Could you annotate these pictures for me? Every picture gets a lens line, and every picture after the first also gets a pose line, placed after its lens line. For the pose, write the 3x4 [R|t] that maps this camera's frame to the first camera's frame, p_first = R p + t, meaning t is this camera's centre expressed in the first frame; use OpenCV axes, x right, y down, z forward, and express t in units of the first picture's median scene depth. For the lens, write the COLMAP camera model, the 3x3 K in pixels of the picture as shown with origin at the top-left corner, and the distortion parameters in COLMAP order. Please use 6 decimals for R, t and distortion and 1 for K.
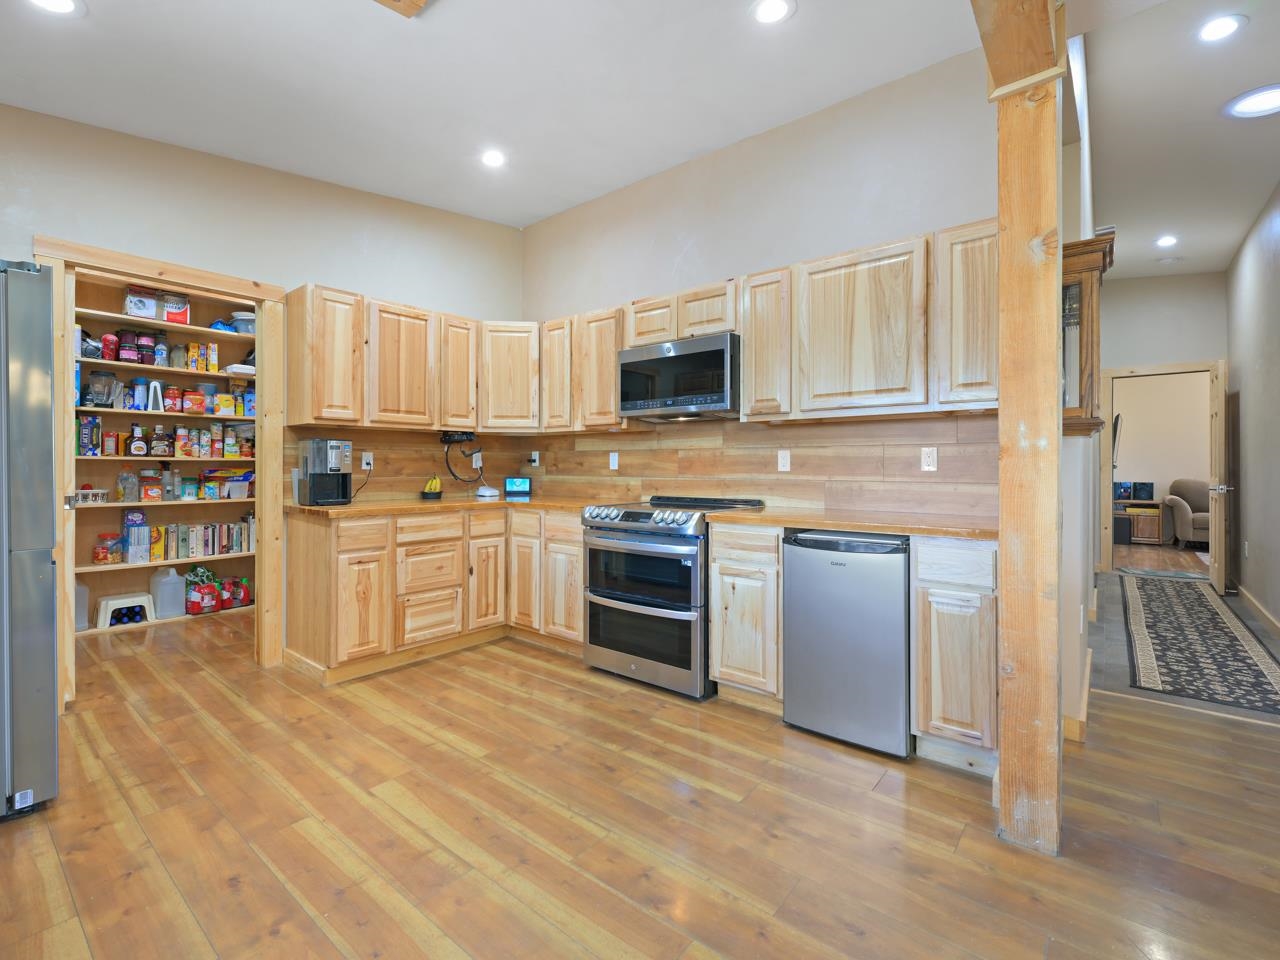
lens RADIAL K [[575.1, 0, 636.7], [0, 575.1, 467.6], [0, 0, 1]] dist [-0.000700, -0.000046]
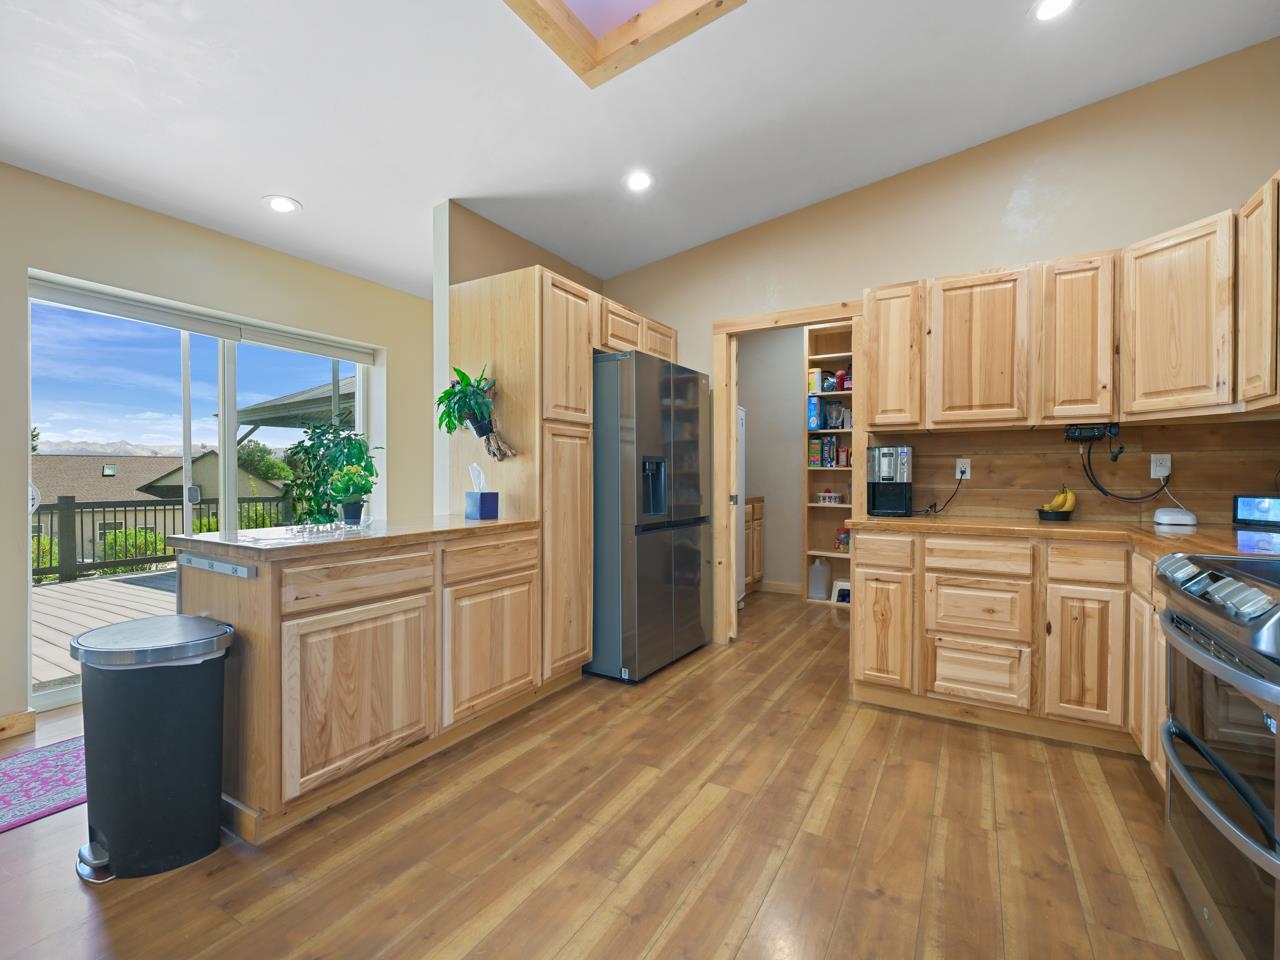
lens RADIAL K [[585.6, 0, 630.6], [0, 585.6, 478.9], [0, 0, 1]] dist [0.000654, 0.000056]
pose [[0.145560, 0.006302, -0.989329, 0.344097], [-0.004224, 0.999975, 0.005748, 0.000505], [0.989340, 0.003342, 0.145583, 0.426750]]
